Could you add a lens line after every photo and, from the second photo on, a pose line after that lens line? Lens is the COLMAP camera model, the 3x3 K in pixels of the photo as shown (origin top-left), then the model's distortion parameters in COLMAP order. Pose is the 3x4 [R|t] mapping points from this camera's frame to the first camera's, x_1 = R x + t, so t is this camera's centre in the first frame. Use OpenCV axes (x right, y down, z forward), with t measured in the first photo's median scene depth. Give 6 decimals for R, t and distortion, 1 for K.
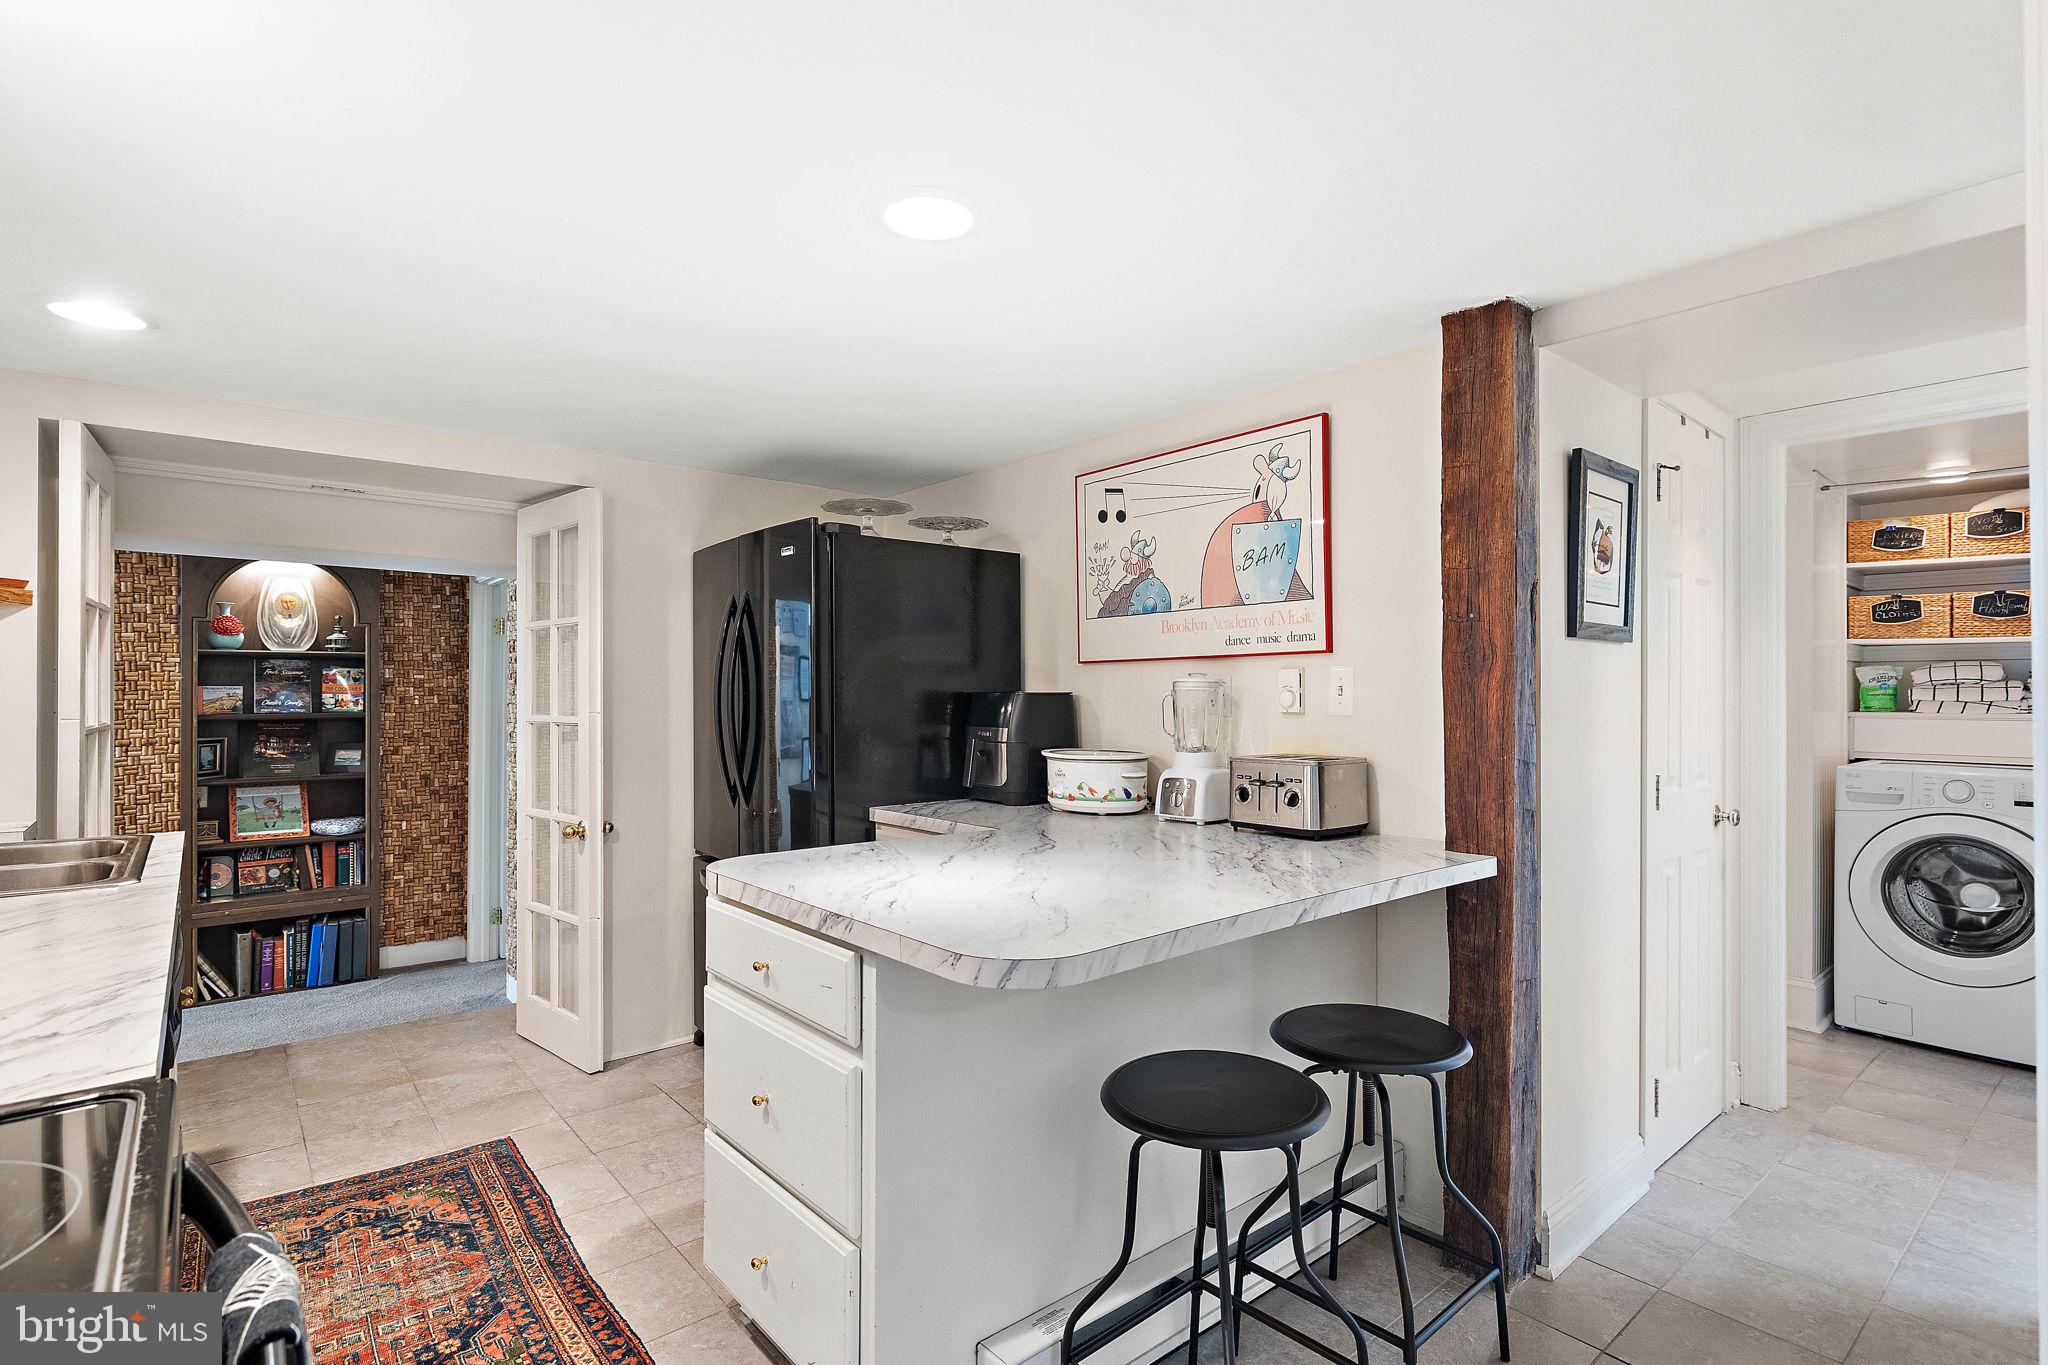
lens RADIAL K [[983.0, 0, 1027.5], [0, 983.0, 695.9], [0, 0, 1]] dist [-0.003496, -0.000009]
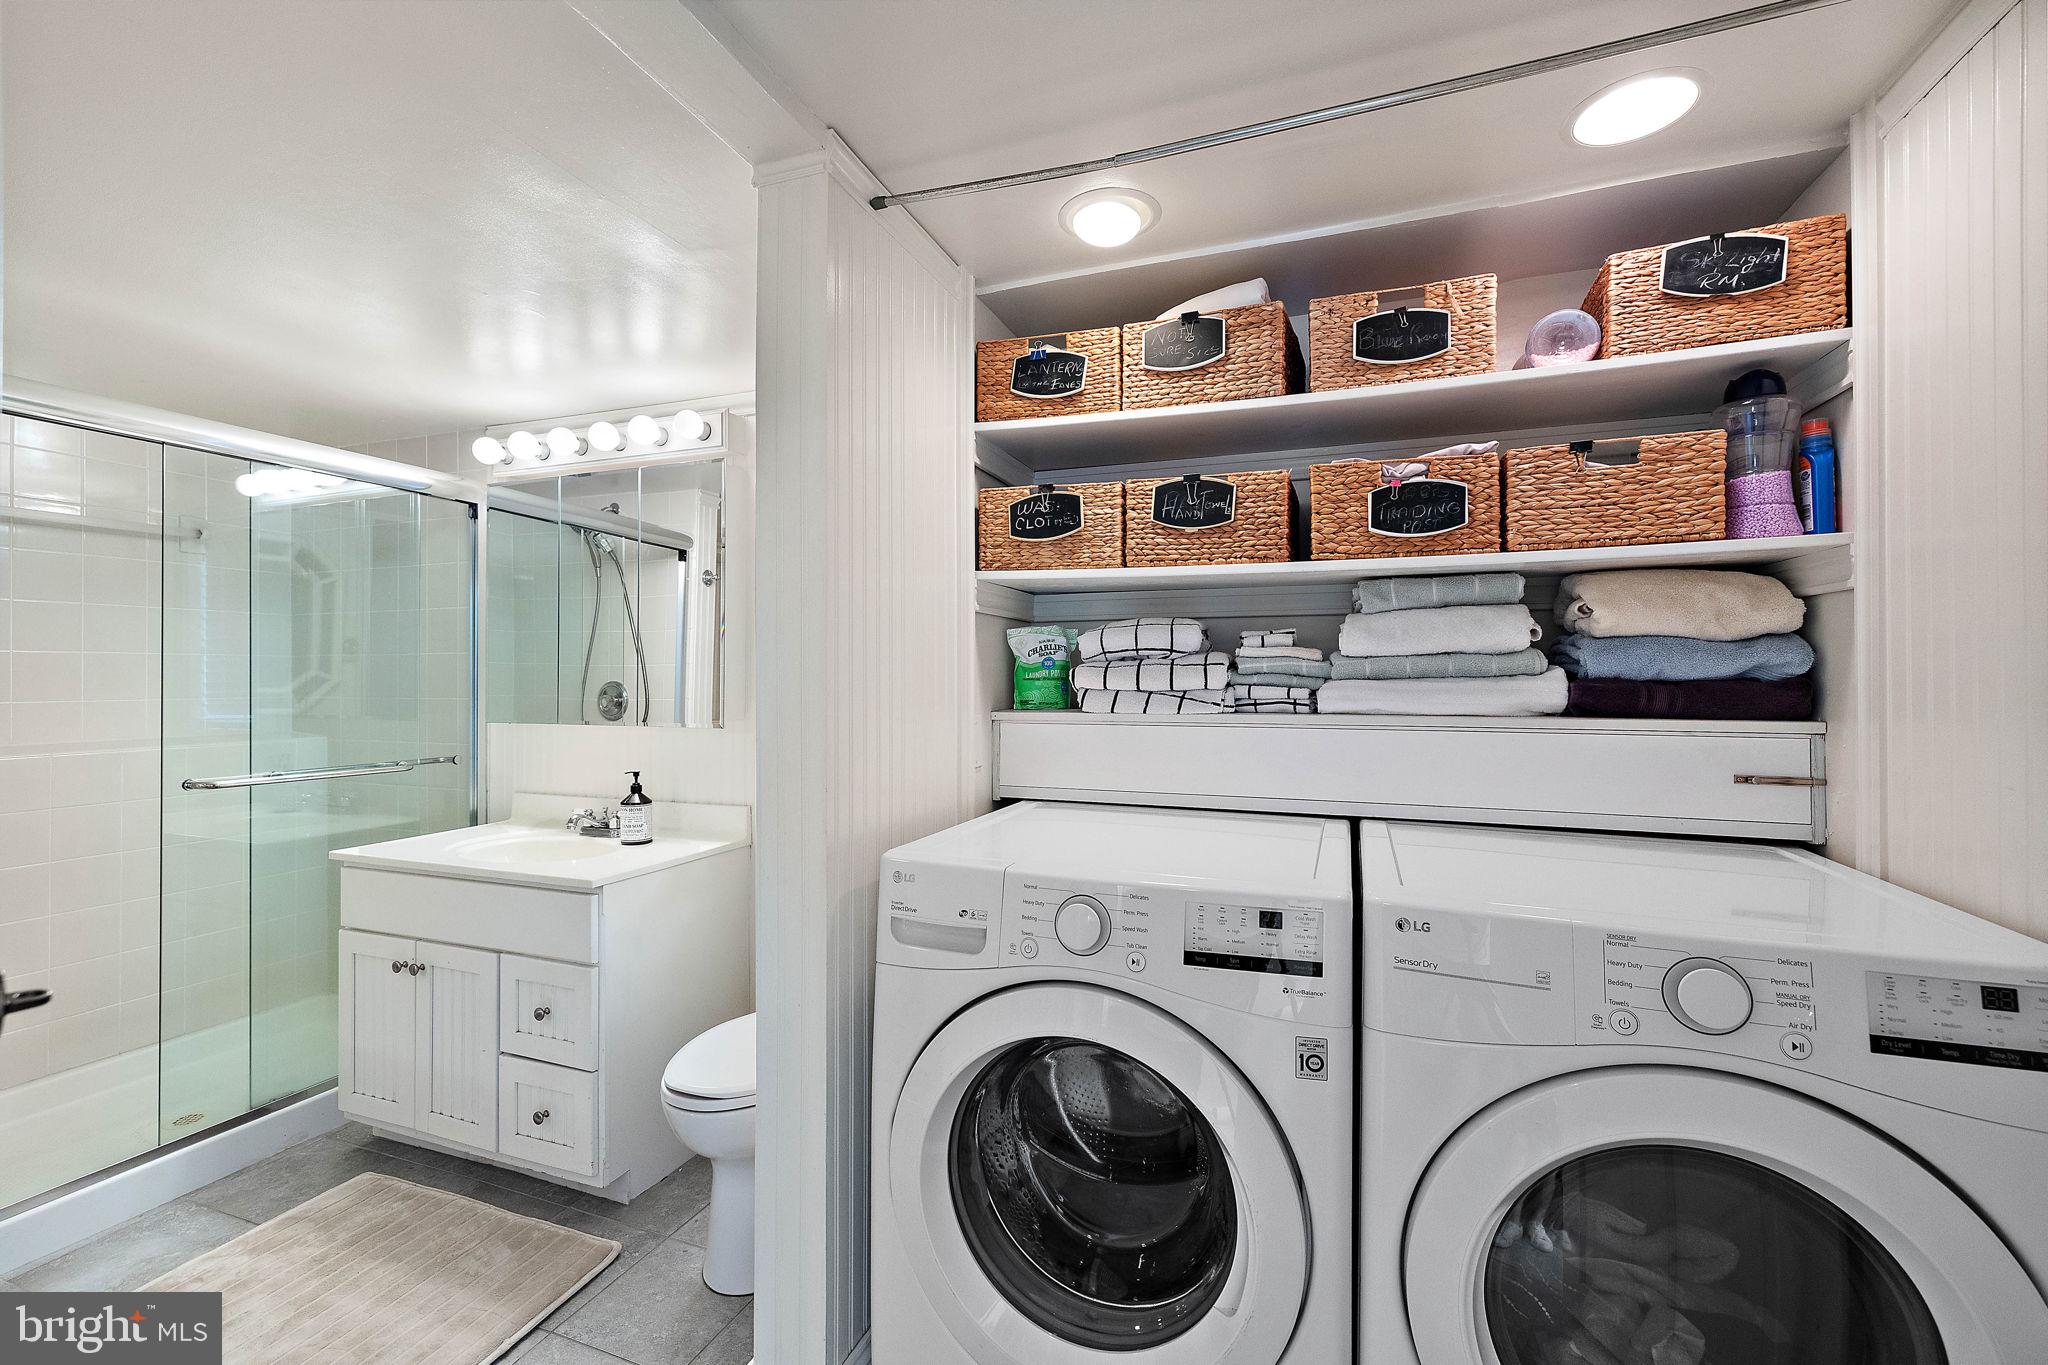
lens RADIAL K [[852.4, 0, 1024.0], [0, 852.4, 682.5], [0, 0, 1]] dist [0.001466, 0.000235]
pose [[0.874578, -0.005381, 0.484854, 0.664150], [0.005018, 0.999985, 0.002048, -0.000309], [-0.484858, 0.000642, 0.874593, 0.619660]]
